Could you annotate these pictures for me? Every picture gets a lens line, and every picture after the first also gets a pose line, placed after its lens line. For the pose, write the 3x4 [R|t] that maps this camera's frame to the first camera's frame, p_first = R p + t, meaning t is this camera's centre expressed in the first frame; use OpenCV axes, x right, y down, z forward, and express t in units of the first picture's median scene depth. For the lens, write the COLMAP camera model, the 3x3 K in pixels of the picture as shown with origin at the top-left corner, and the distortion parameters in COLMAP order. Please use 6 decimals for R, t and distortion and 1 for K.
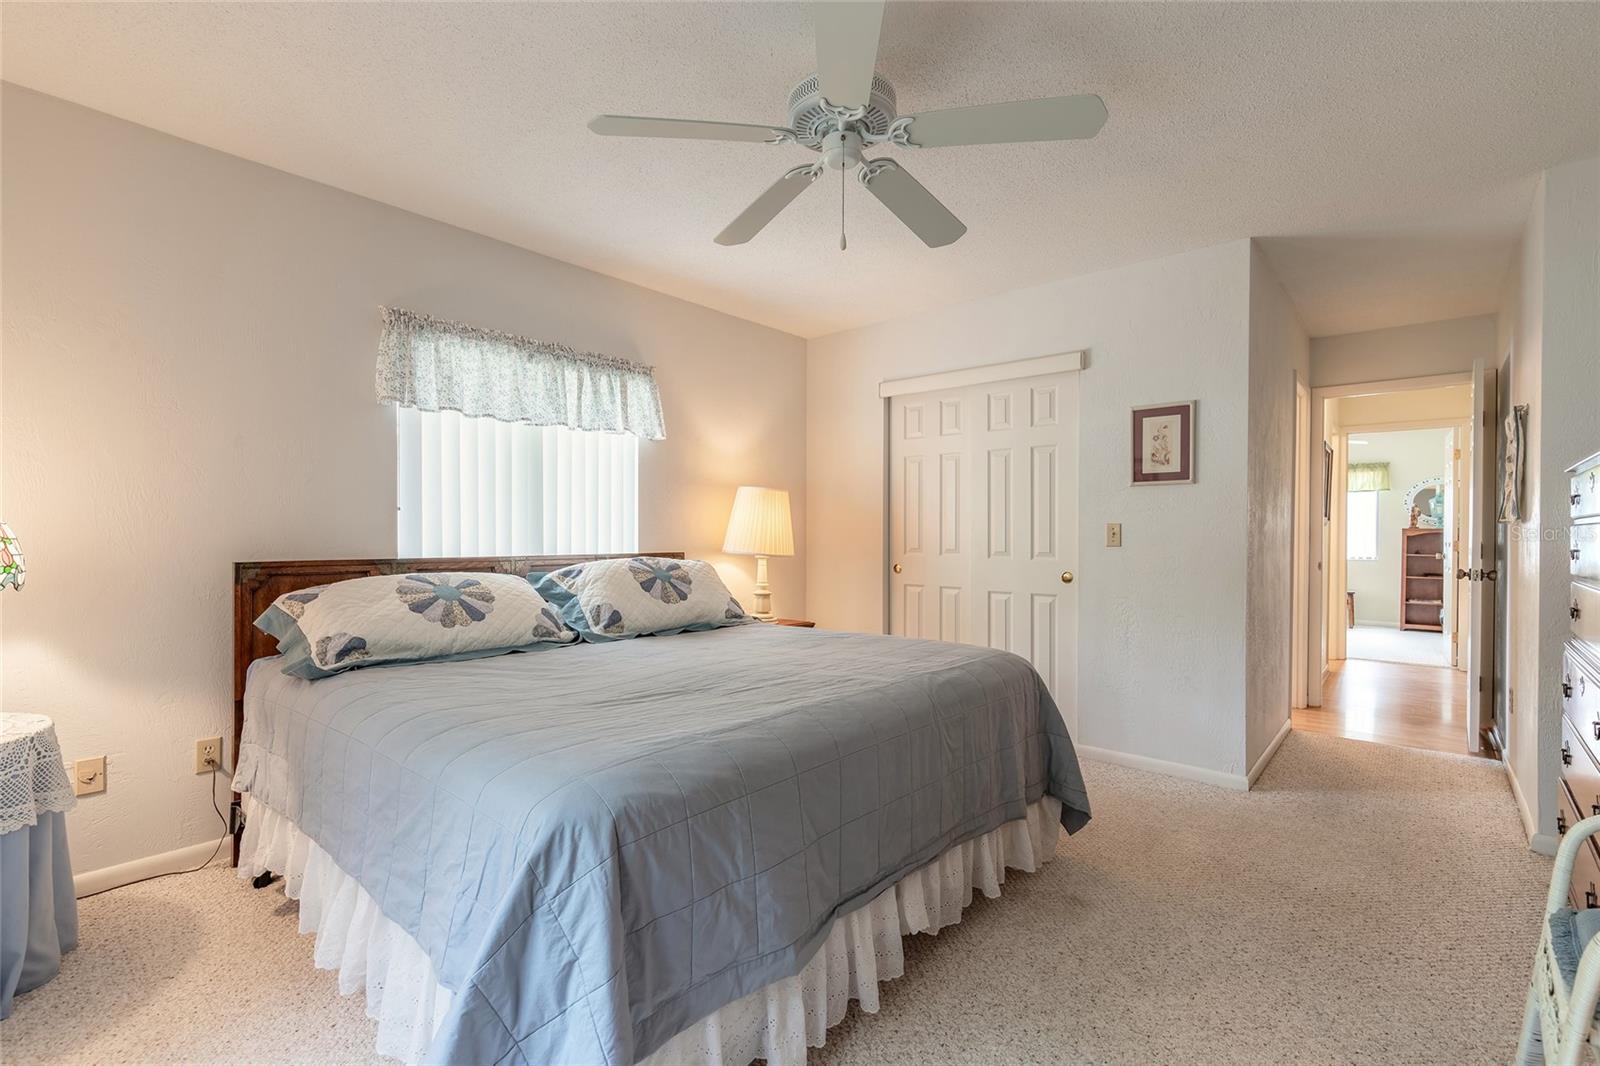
lens RADIAL K [[737.6, 0, 808.3], [0, 737.6, 539.9], [0, 0, 1]] dist [0.009617, -0.001374]
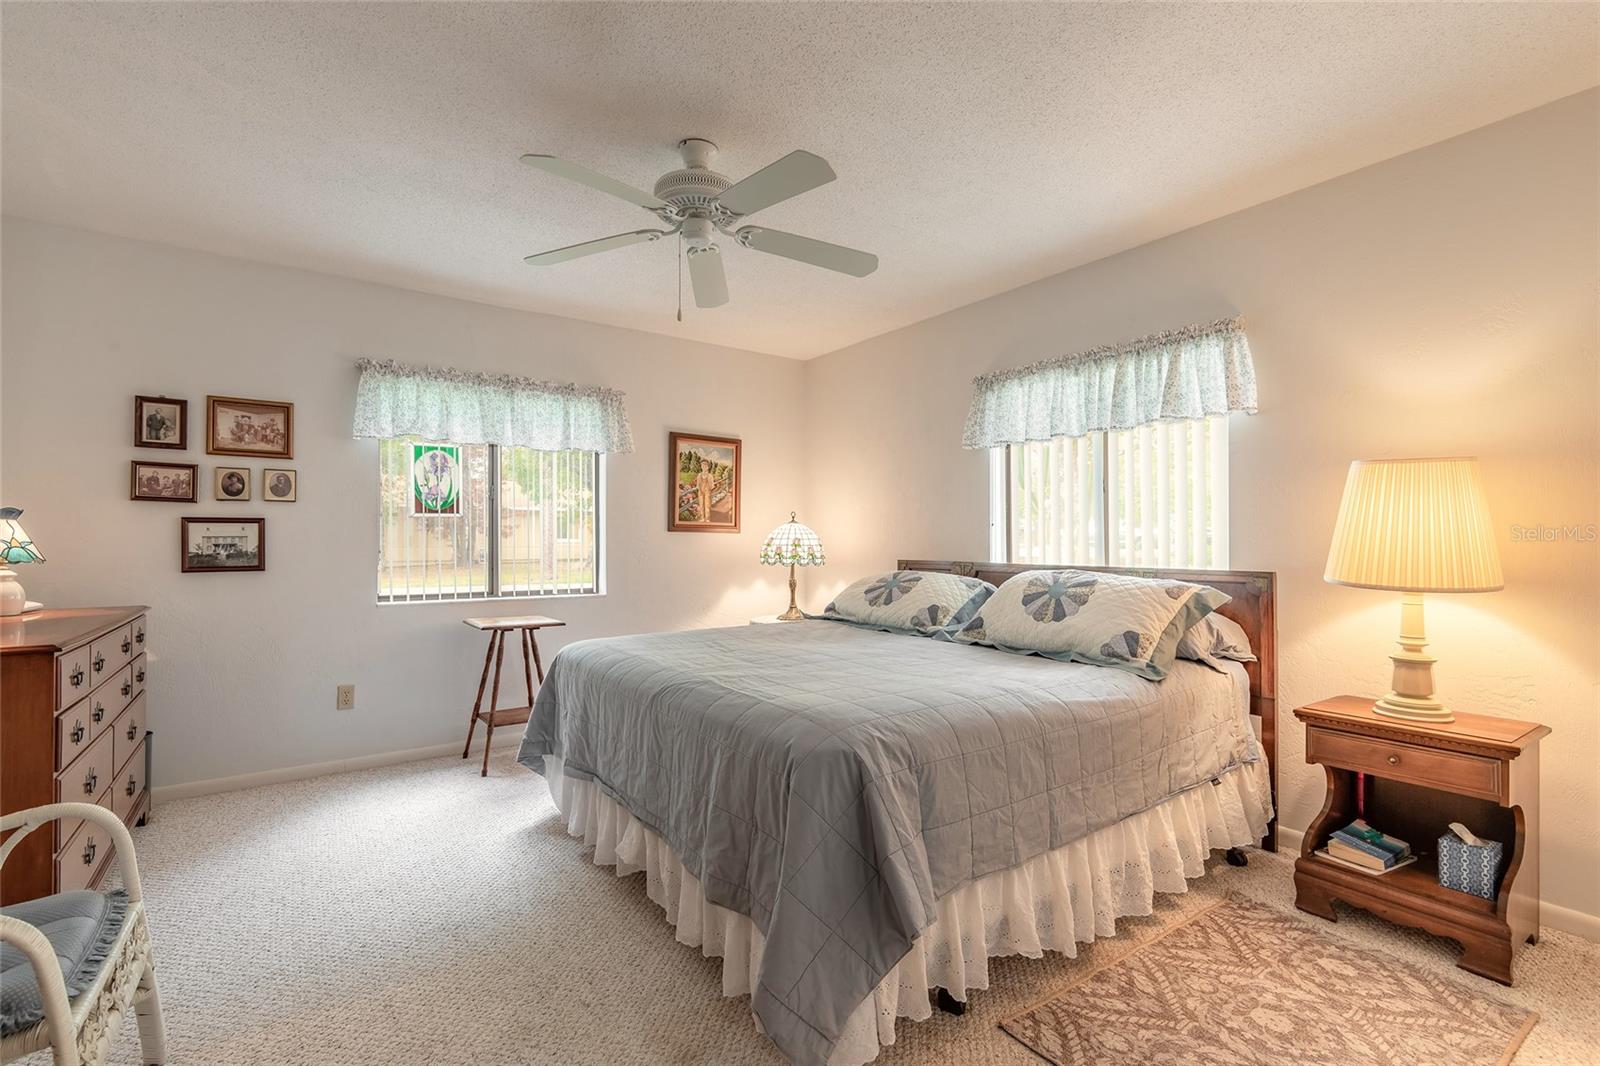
lens RADIAL K [[737.6, 0, 808.3], [0, 737.6, 539.9], [0, 0, 1]] dist [0.009617, -0.001374]
pose [[-0.253004, 0.003723, -0.967458, 0.772236], [-0.001432, 0.999990, 0.004223, -0.017494], [0.967464, 0.002454, -0.252996, 0.969151]]
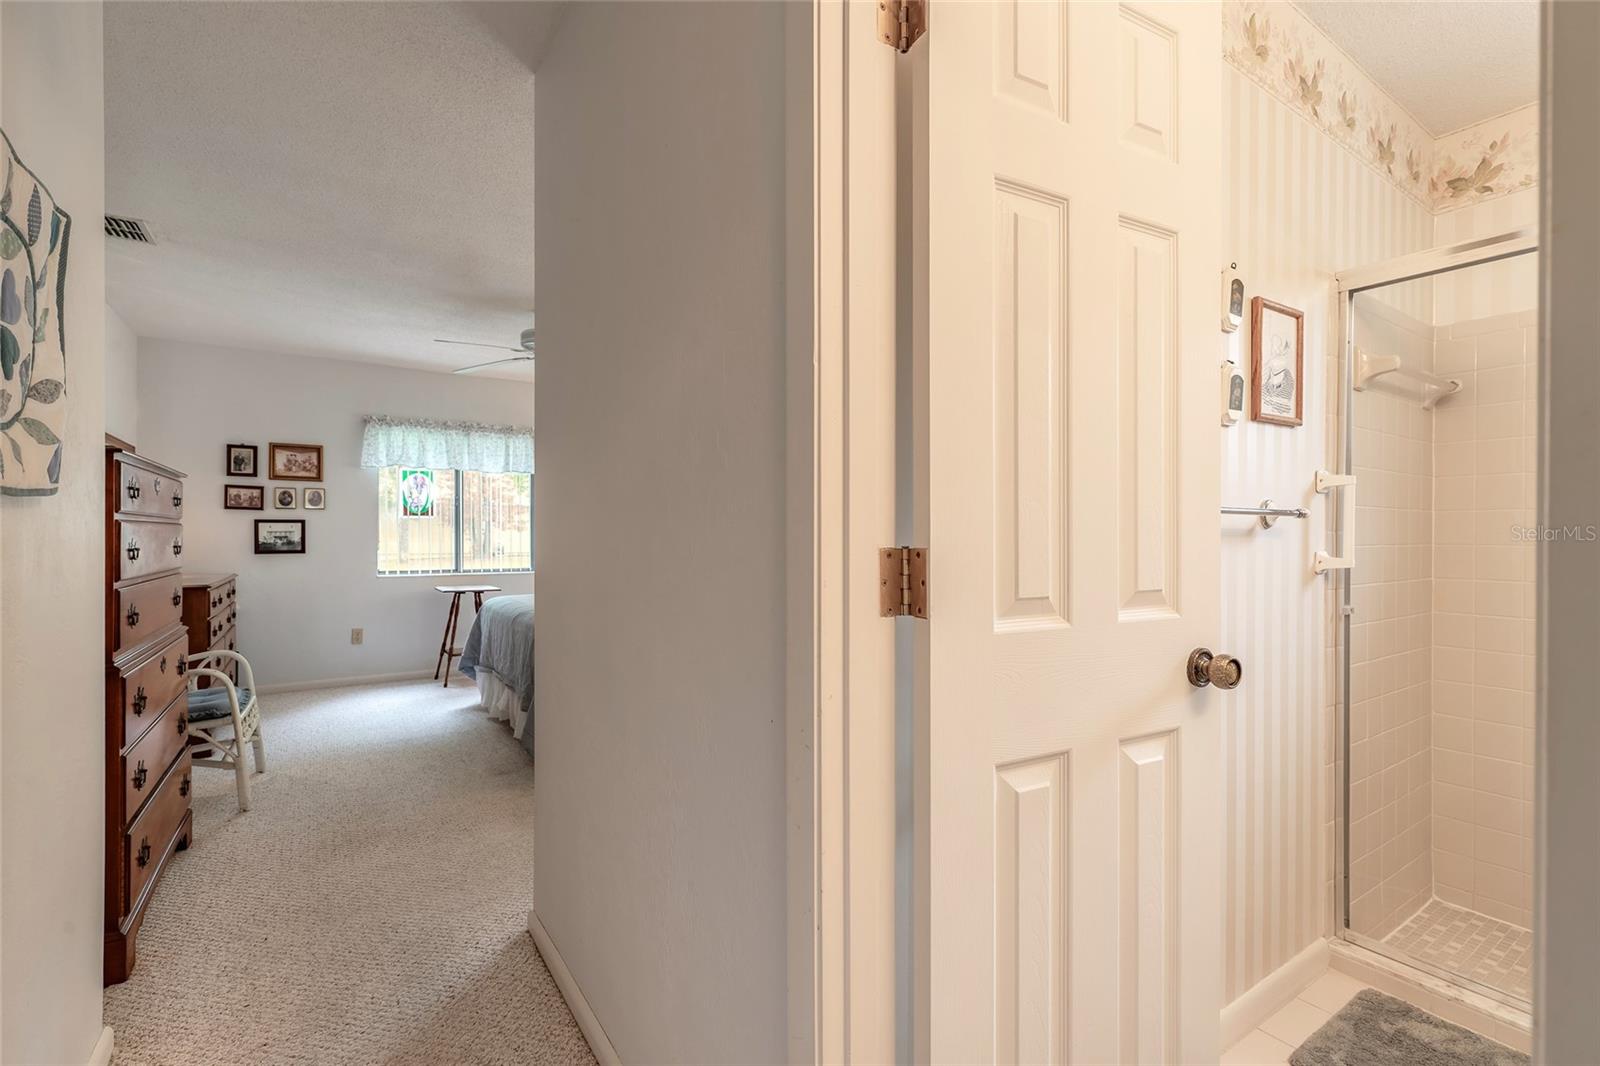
lens RADIAL K [[737.6, 0, 808.3], [0, 737.6, 539.9], [0, 0, 1]] dist [0.009617, -0.001374]
pose [[-0.281308, 0.011791, -0.959545, 1.254192], [-0.002817, 0.999910, 0.013113, -0.023174], [0.959614, 0.006392, -0.281249, 1.538931]]
